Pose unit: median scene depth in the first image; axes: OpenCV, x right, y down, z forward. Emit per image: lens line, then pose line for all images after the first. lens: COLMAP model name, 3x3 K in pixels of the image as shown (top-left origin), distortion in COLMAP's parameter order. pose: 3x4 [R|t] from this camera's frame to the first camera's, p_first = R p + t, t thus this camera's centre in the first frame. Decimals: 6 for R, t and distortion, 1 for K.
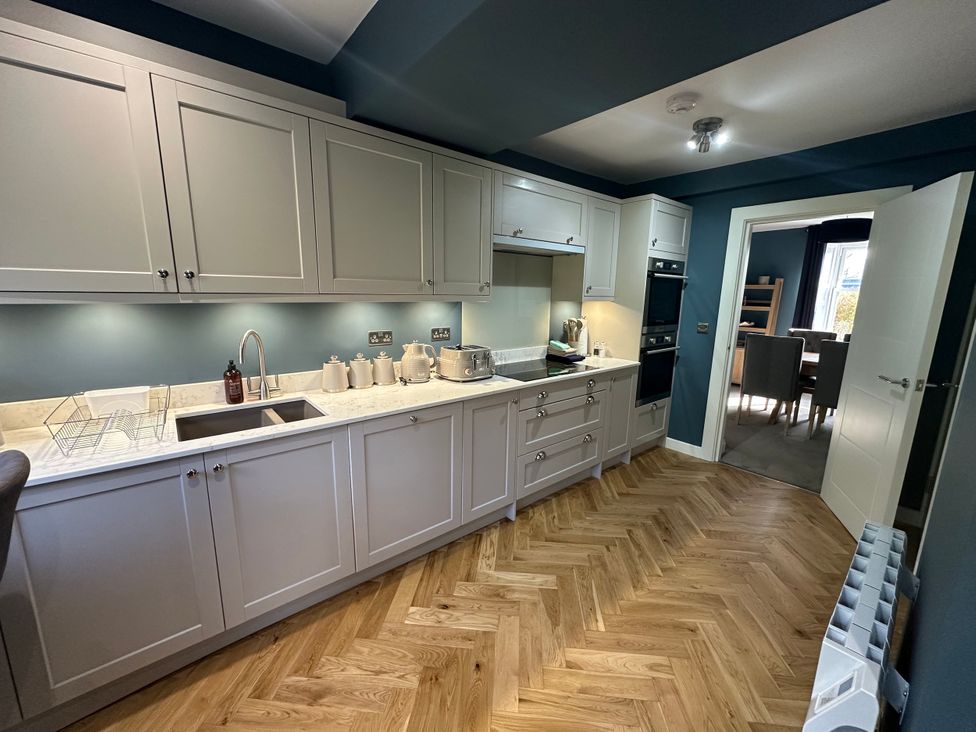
lens RADIAL K [[389.6, 0, 488.0], [0, 389.6, 366.0], [0, 0, 1]] dist [-0.000113, -0.000053]
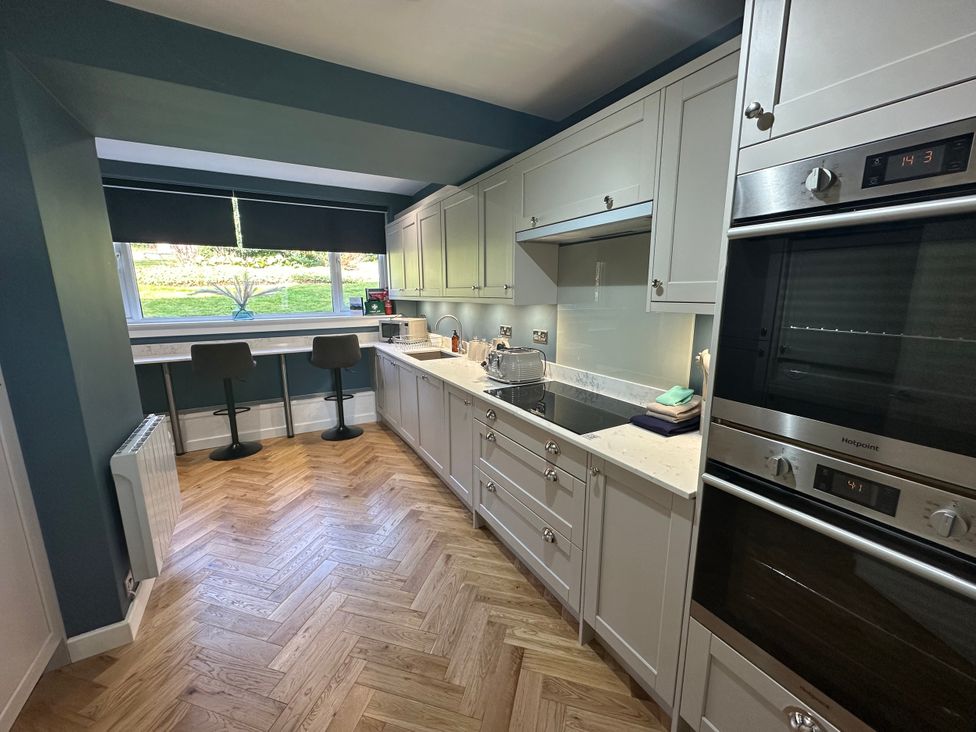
lens RADIAL K [[389.6, 0, 488.0], [0, 389.6, 366.0], [0, 0, 1]] dist [-0.000113, -0.000053]
pose [[-0.175694, 0.171526, -0.969387, 0.978403], [-0.177846, 0.962972, 0.202625, -0.208153], [0.968247, 0.208001, -0.138683, 1.125549]]
